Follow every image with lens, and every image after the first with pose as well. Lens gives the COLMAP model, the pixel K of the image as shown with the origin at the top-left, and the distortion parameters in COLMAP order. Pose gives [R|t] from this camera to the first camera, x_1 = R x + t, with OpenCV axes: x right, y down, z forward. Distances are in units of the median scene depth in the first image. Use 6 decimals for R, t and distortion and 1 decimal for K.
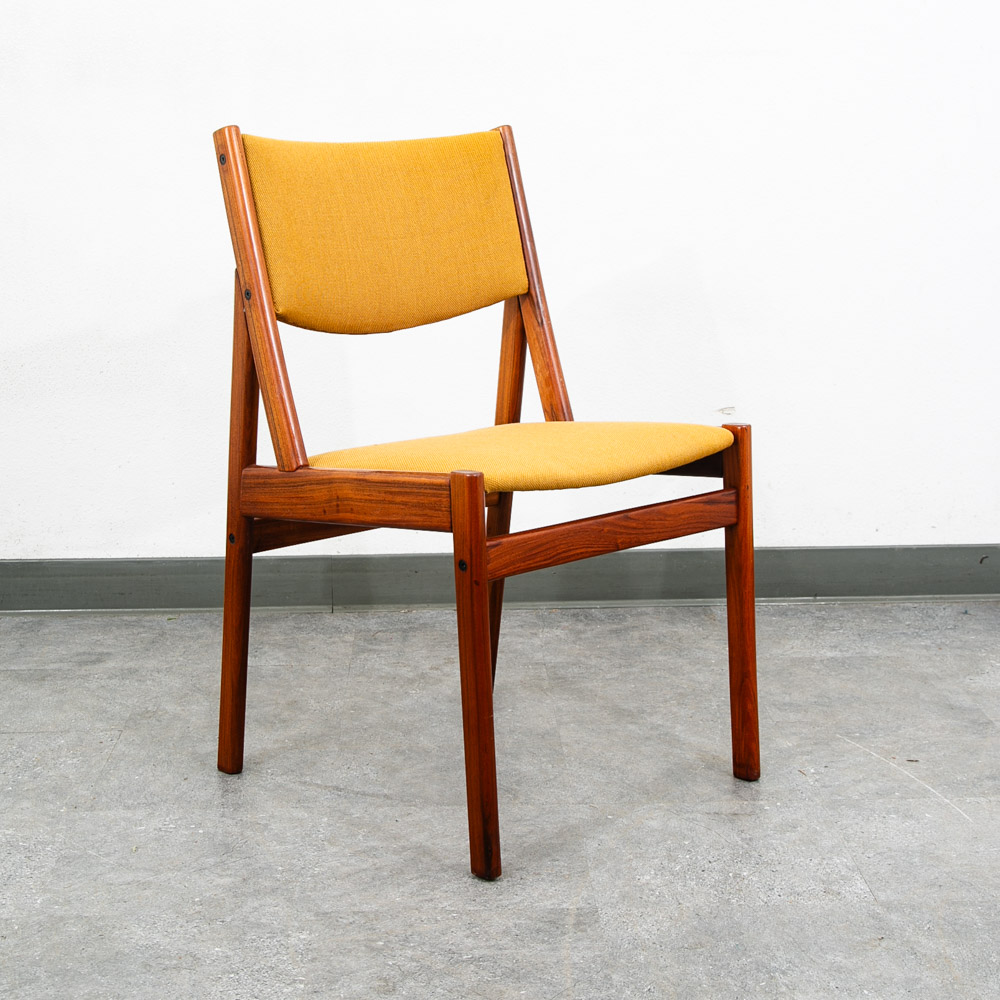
lens RADIAL K [[2173.6, 0, 438.4], [0, 2173.6, 371.0], [0, 0, 1]] dist [0.060498, 0.000000]
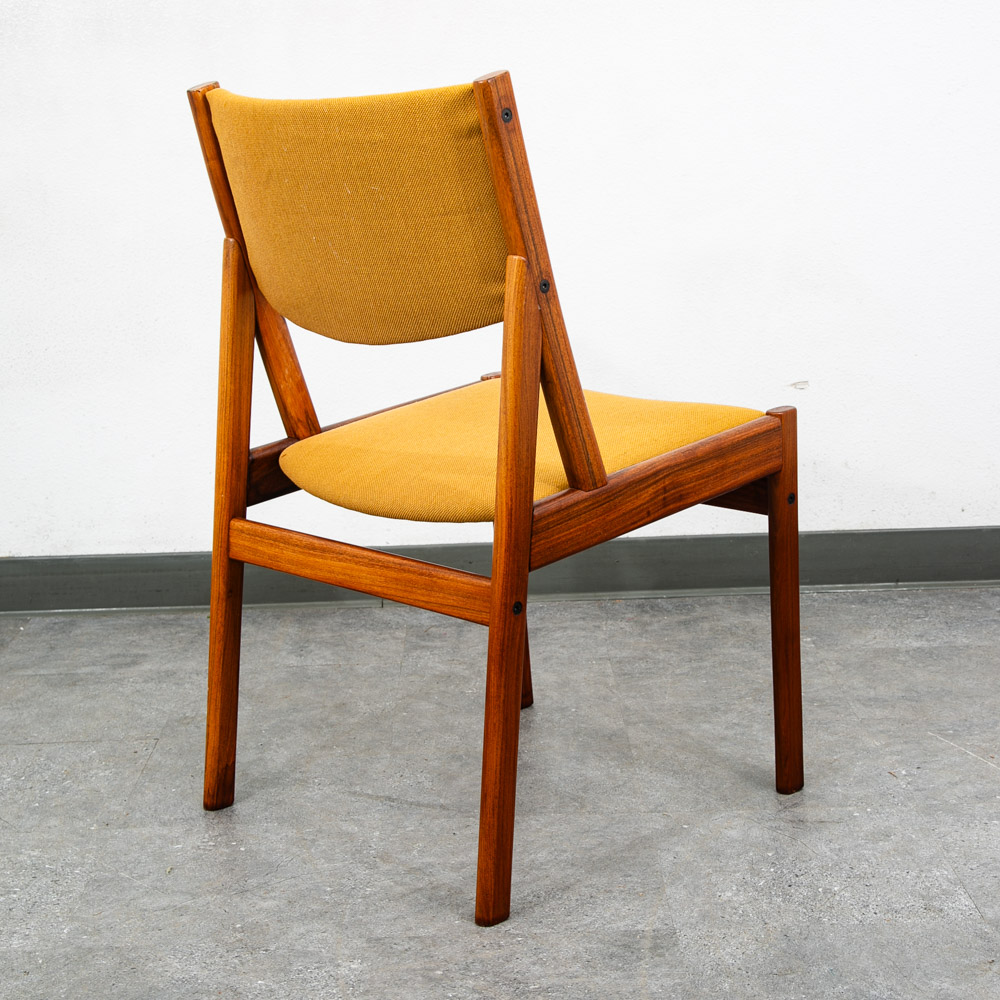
lens RADIAL K [[2169.2, 0, 467.7], [0, 2169.2, 464.1], [0, 0, 1]] dist [0.135902, 0.000000]
pose [[0.999805, -0.016793, -0.010403, -0.001167], [0.017291, 0.998609, 0.049802, 0.003615], [0.009552, -0.049972, 0.998705, 0.078648]]
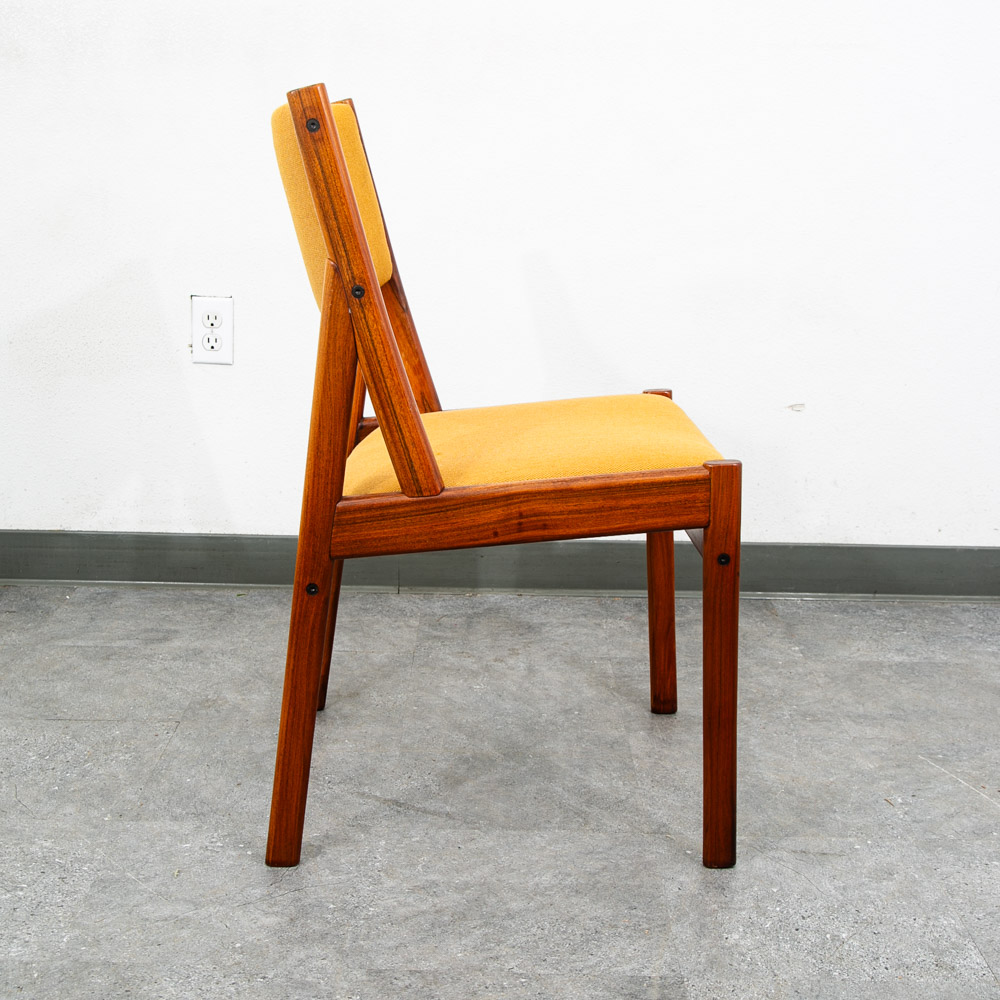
lens RADIAL K [[1673.0, 0, 441.0], [0, 1673.0, 444.3], [0, 0, 1]] dist [0.001911, 0.000000]
pose [[0.999128, 0.031801, -0.027036, -0.012081], [-0.030127, 0.997729, 0.060243, -0.008136], [0.028890, -0.059376, 0.997818, 0.271534]]
